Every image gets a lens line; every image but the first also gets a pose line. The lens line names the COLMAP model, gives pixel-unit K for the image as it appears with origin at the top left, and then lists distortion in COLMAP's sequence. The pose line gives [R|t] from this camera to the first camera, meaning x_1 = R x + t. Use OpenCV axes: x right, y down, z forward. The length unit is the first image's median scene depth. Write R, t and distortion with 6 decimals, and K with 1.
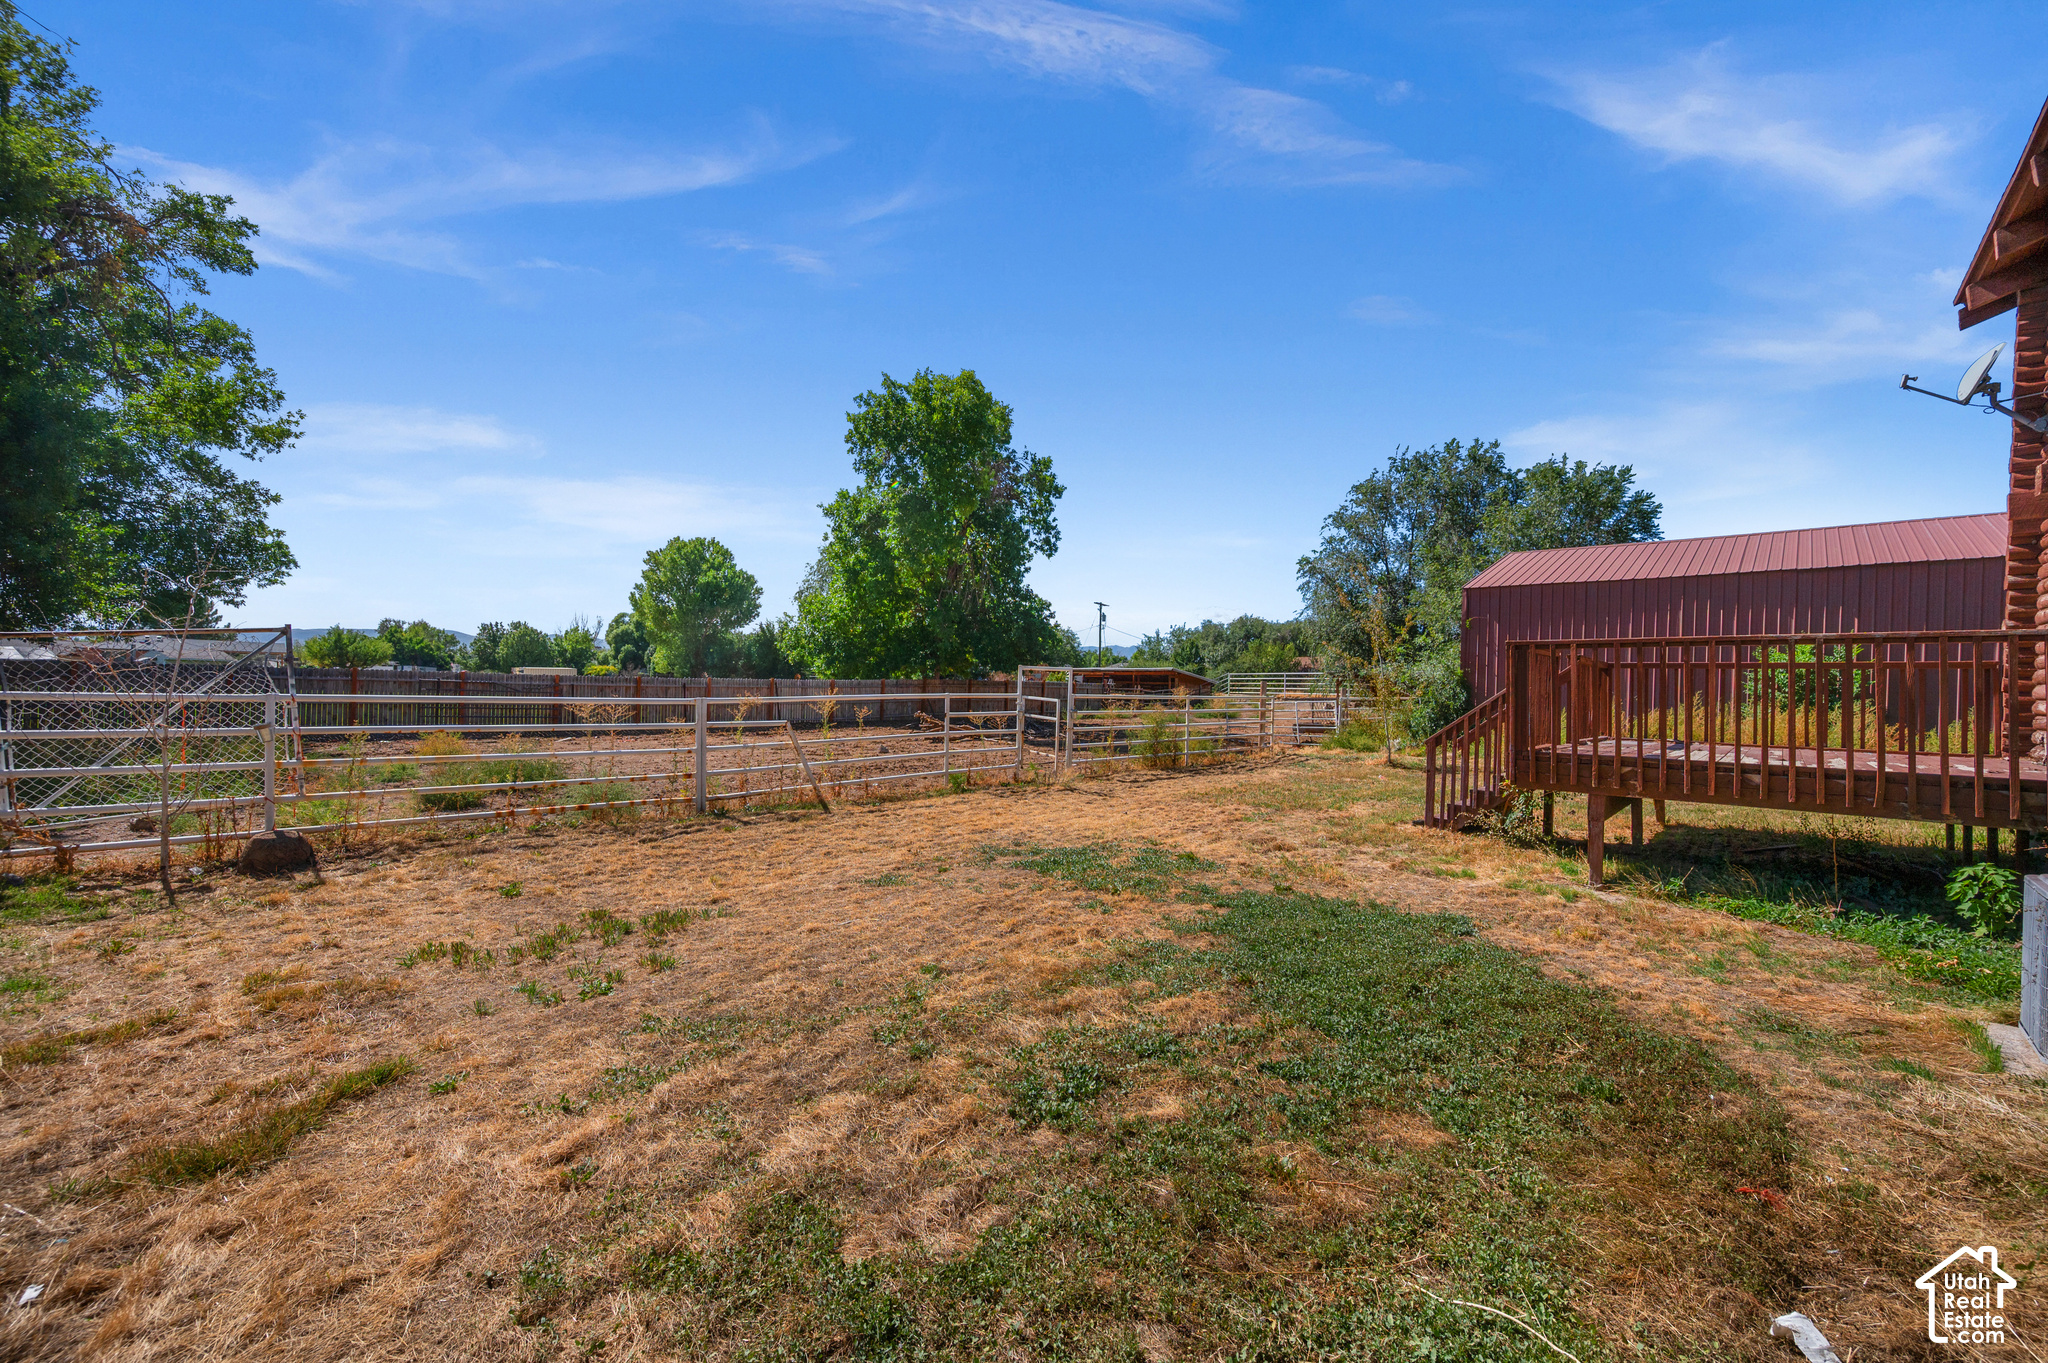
lens RADIAL K [[821.3, 0, 1025.1], [0, 821.3, 690.2], [0, 0, 1]] dist [-0.002357, 0.000466]
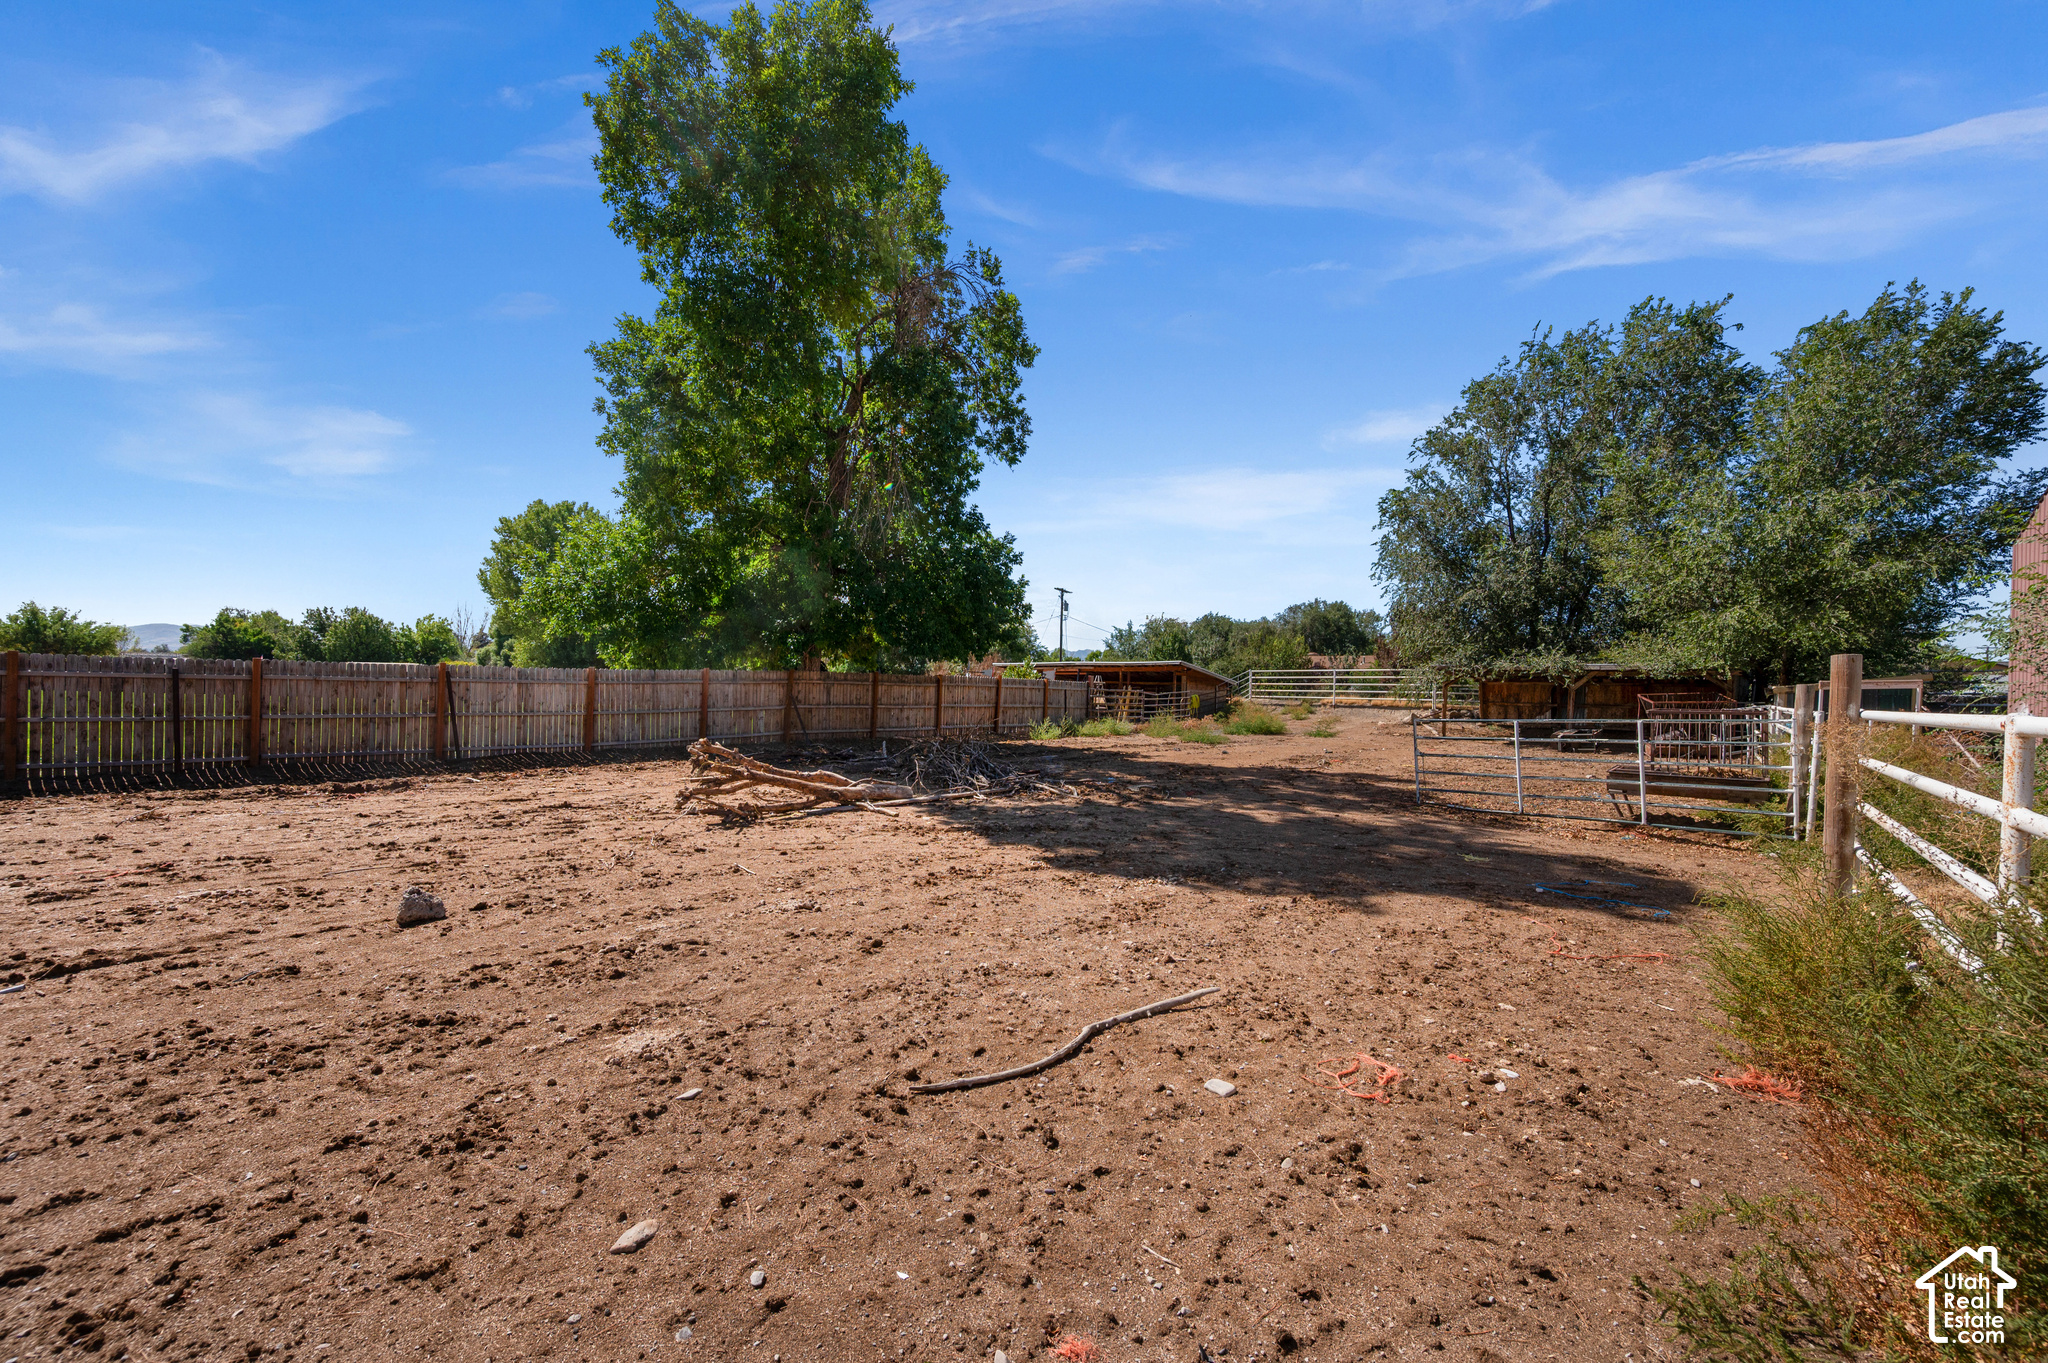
lens RADIAL K [[821.3, 0, 1029.0], [0, 821.3, 681.7], [0, 0, 1]] dist [-0.002357, 0.000466]
pose [[0.997636, 0.005332, 0.068506, 0.002939], [-0.004324, 0.999880, -0.014847, 0.001743], [-0.068577, 0.014515, 0.997540, 0.411111]]
